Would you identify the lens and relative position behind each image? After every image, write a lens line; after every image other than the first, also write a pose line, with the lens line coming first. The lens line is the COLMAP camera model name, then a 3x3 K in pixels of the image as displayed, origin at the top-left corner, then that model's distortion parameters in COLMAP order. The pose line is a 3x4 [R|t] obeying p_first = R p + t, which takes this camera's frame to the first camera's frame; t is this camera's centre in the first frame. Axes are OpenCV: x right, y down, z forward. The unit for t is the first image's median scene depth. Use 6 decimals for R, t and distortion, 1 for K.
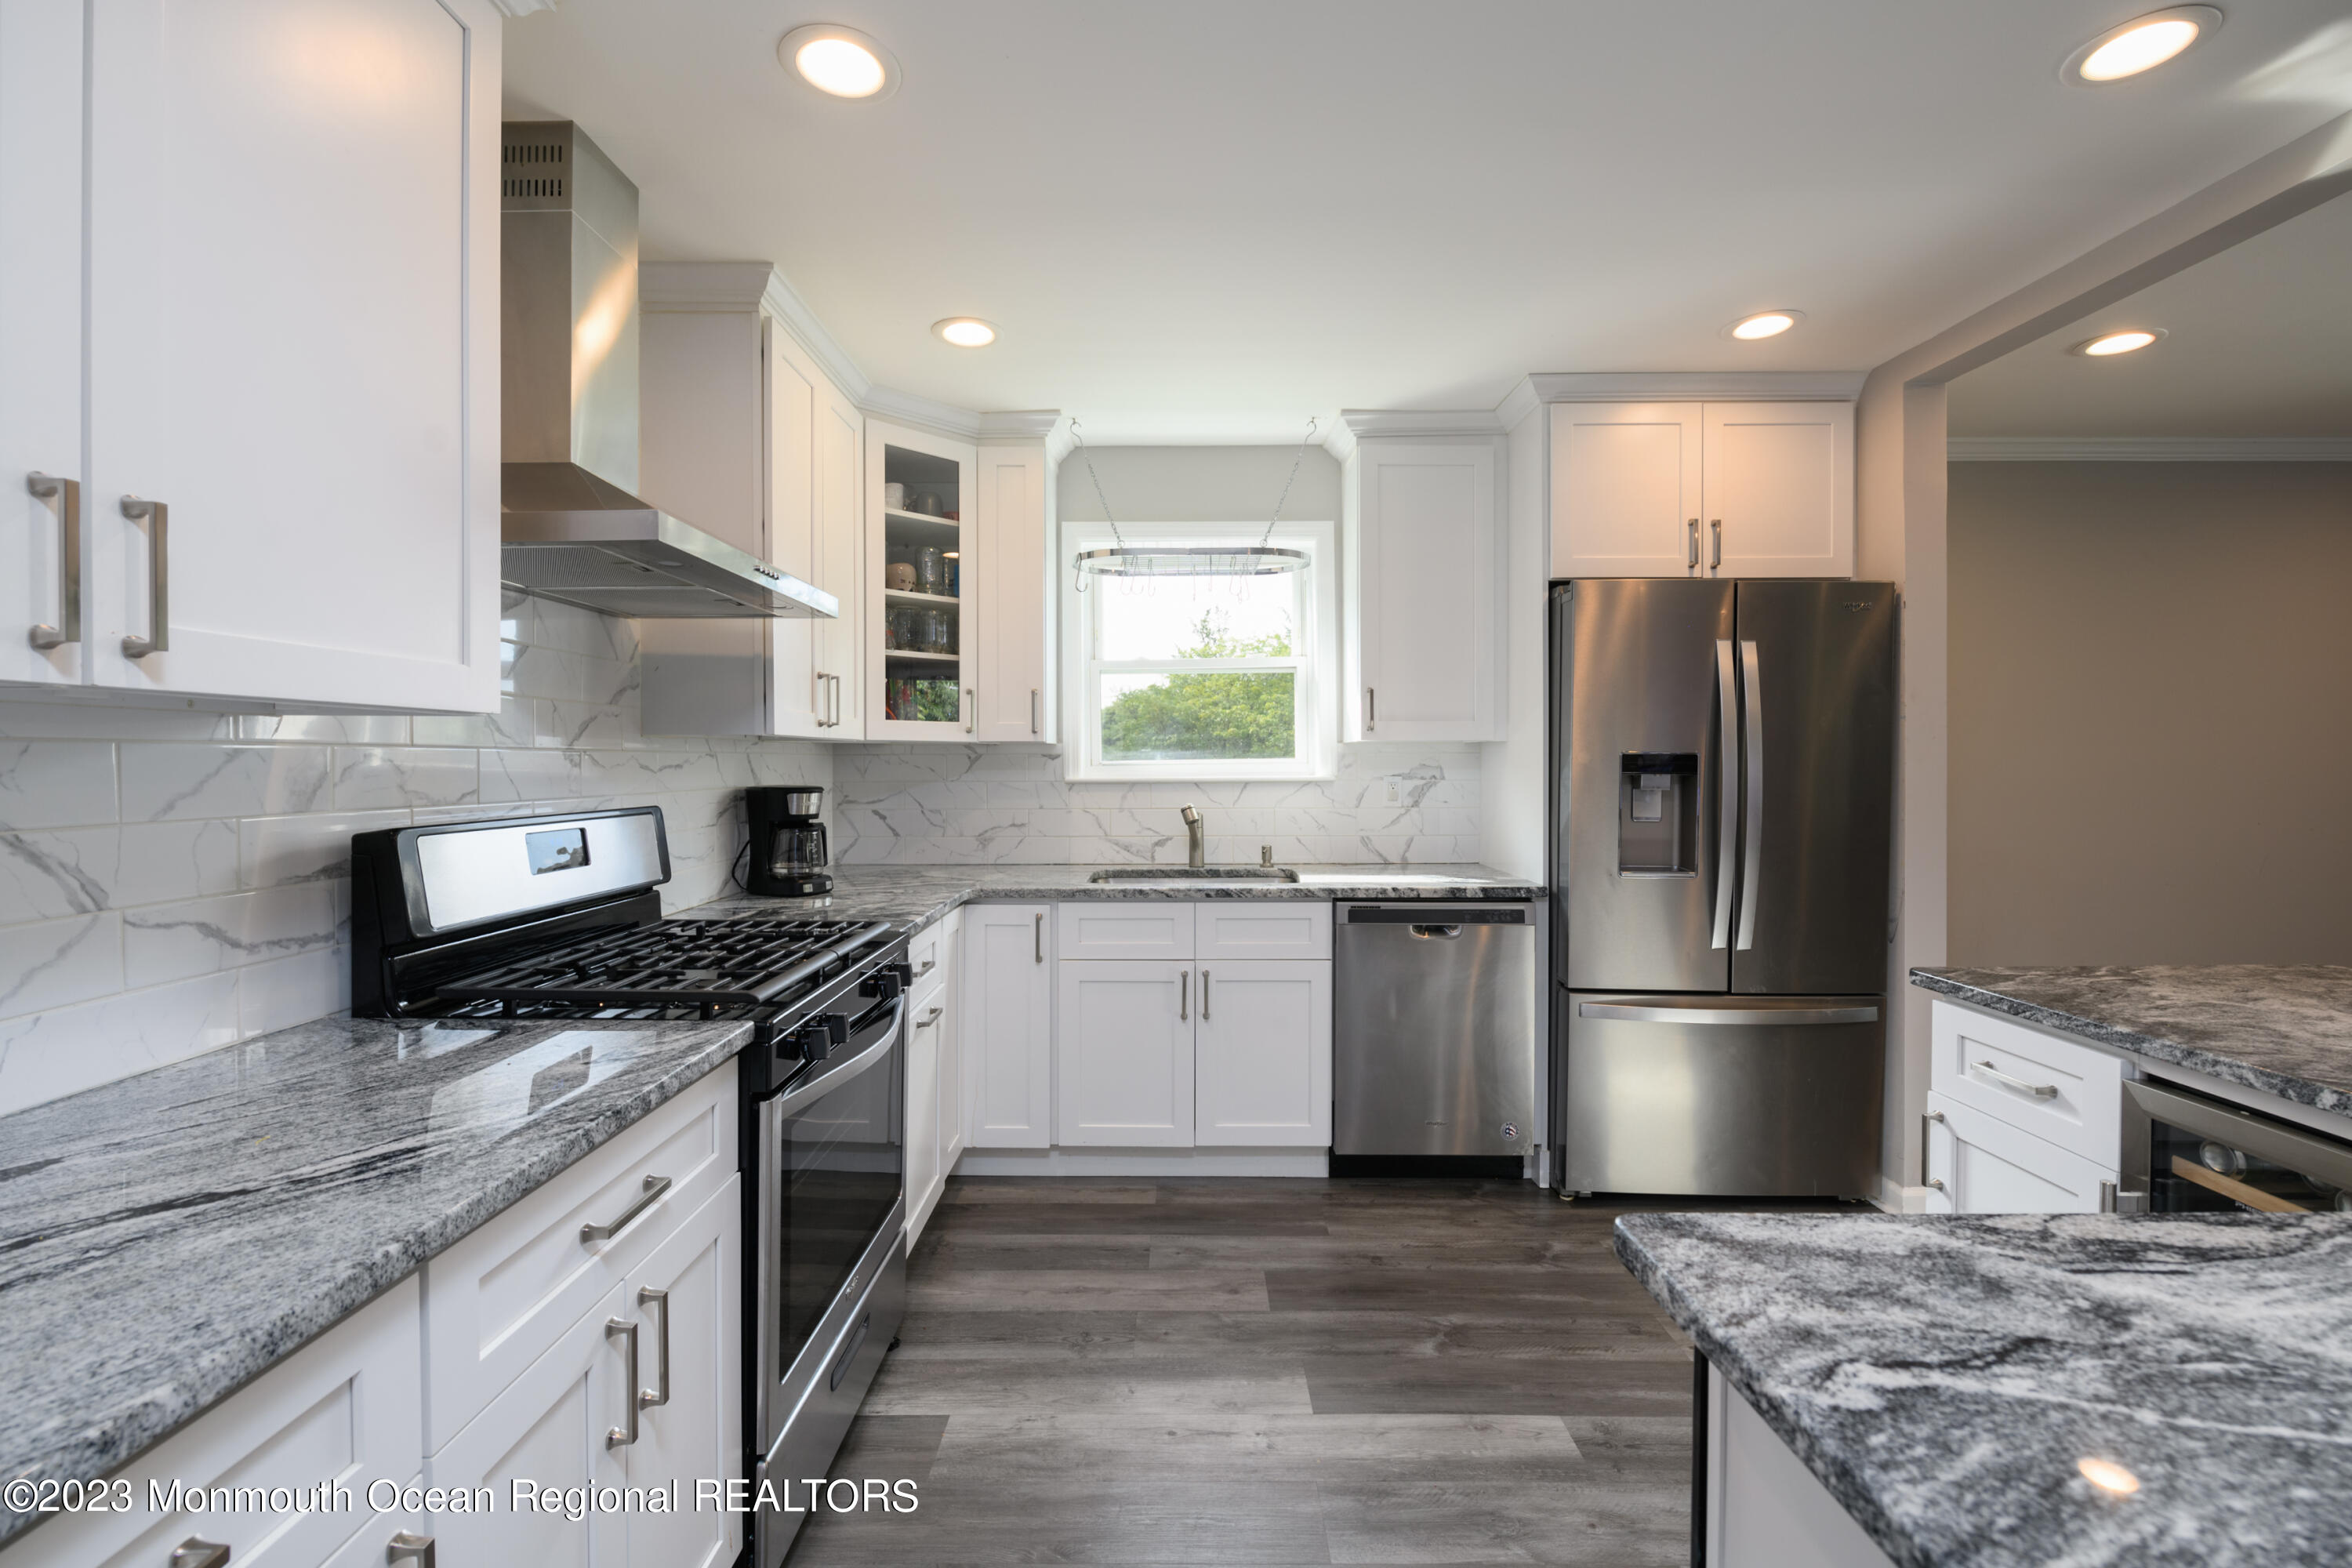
lens RADIAL K [[974.7, 0, 1171.7], [0, 974.7, 772.2], [0, 0, 1]] dist [0.000664, -0.004395]
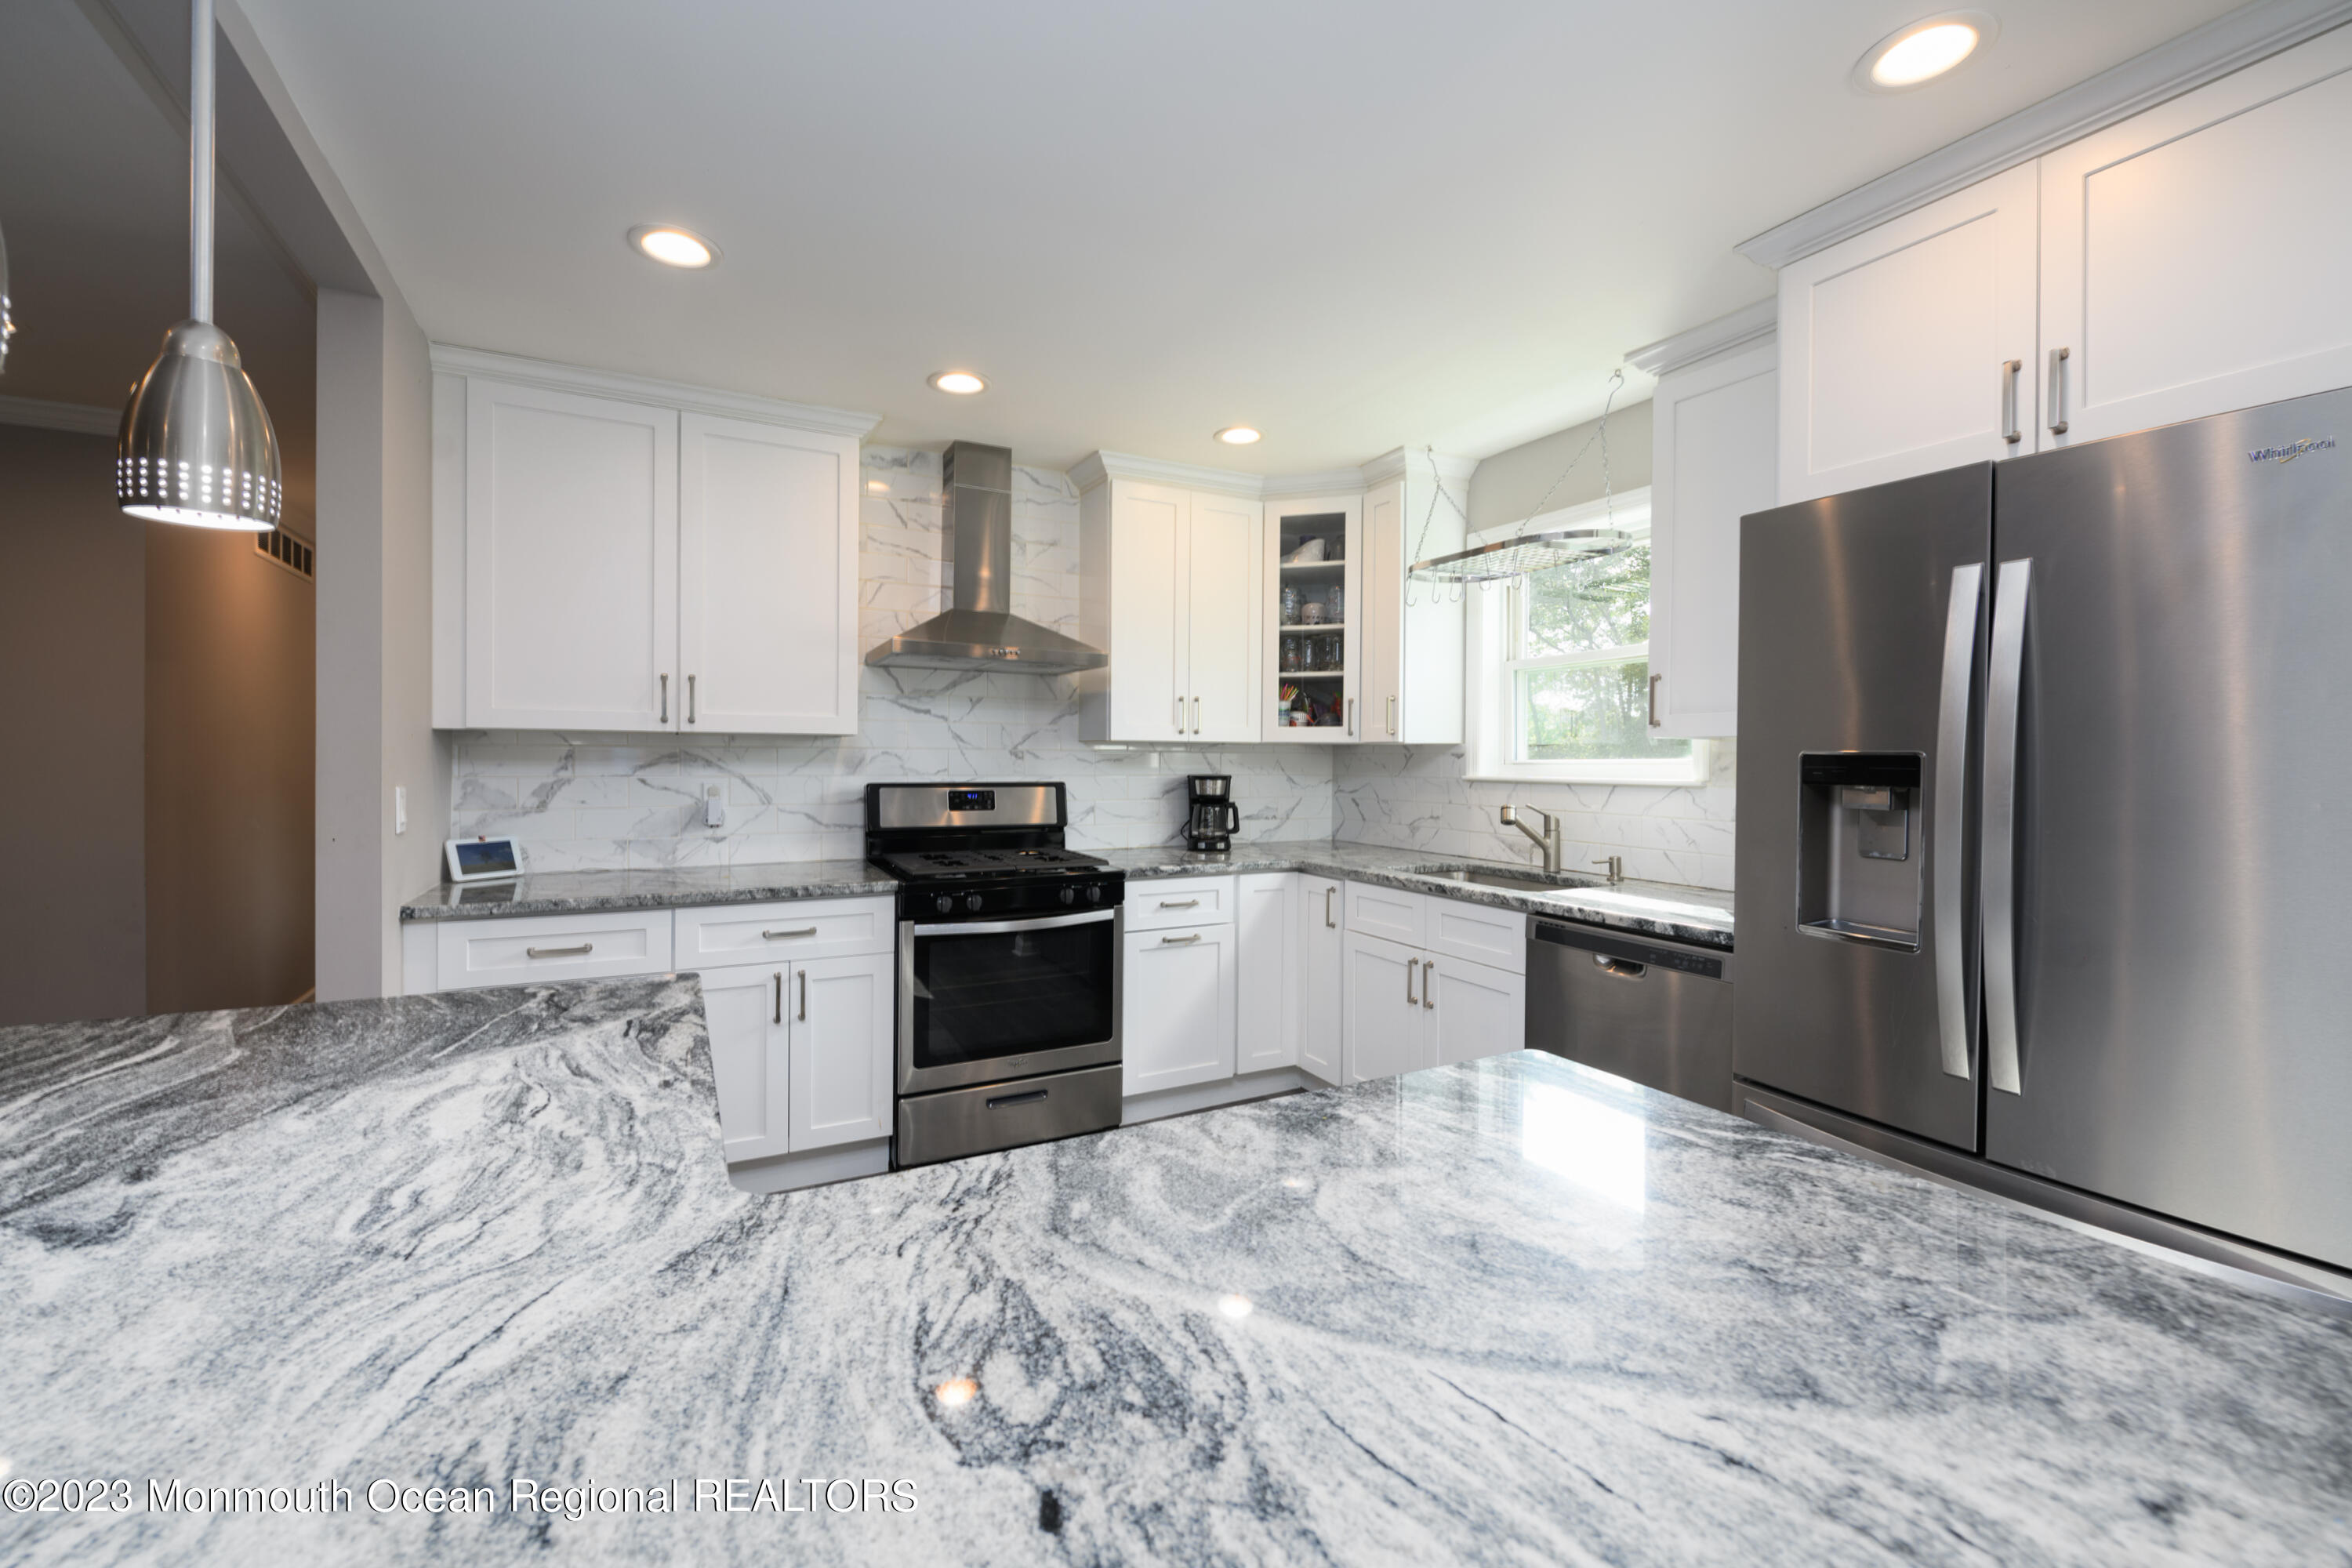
lens RADIAL K [[968.5, 0, 1175.6], [0, 968.5, 769.8], [0, 0, 1]] dist [-0.000093, -0.003880]
pose [[0.471070, 0.017373, -0.881925, 0.824174], [-0.018589, 0.999780, 0.009766, -0.006186], [0.881900, 0.011793, 0.471289, 0.274957]]
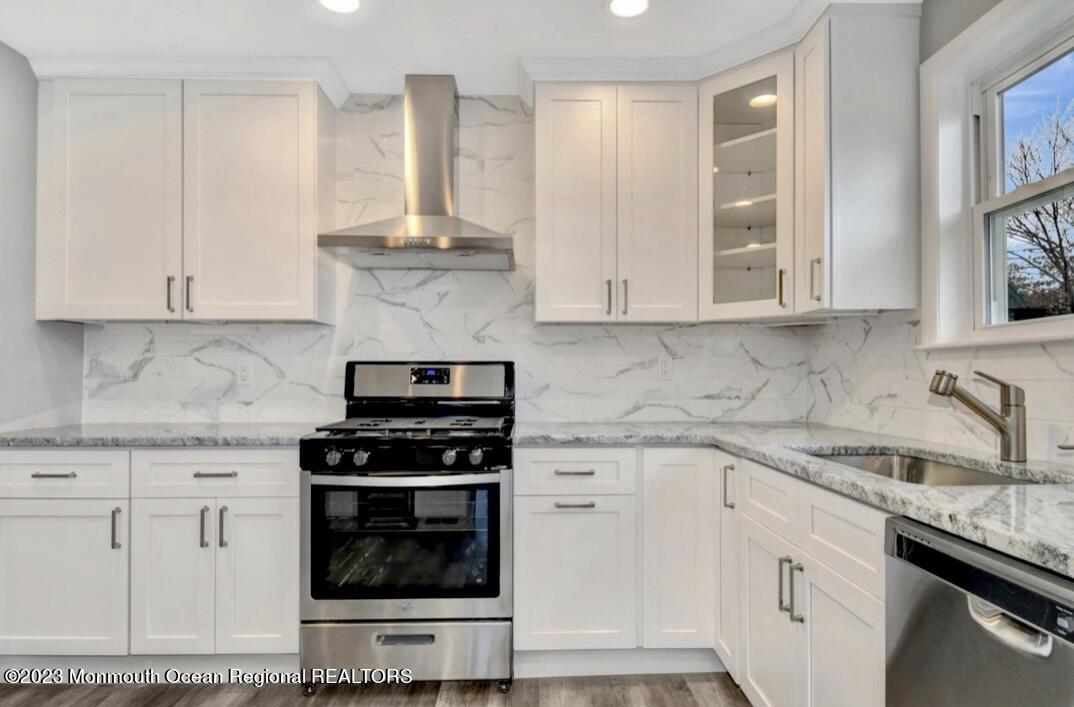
lens RADIAL K [[620.3, 0, 534.8], [0, 620.3, 370.9], [0, 0, 1]] dist [-0.002689, -0.001322]
pose [[0.035075, -0.002370, -0.999382, 0.567086], [-0.011446, 0.999931, -0.002773, 0.043567], [0.999319, 0.011536, 0.035045, 0.761967]]
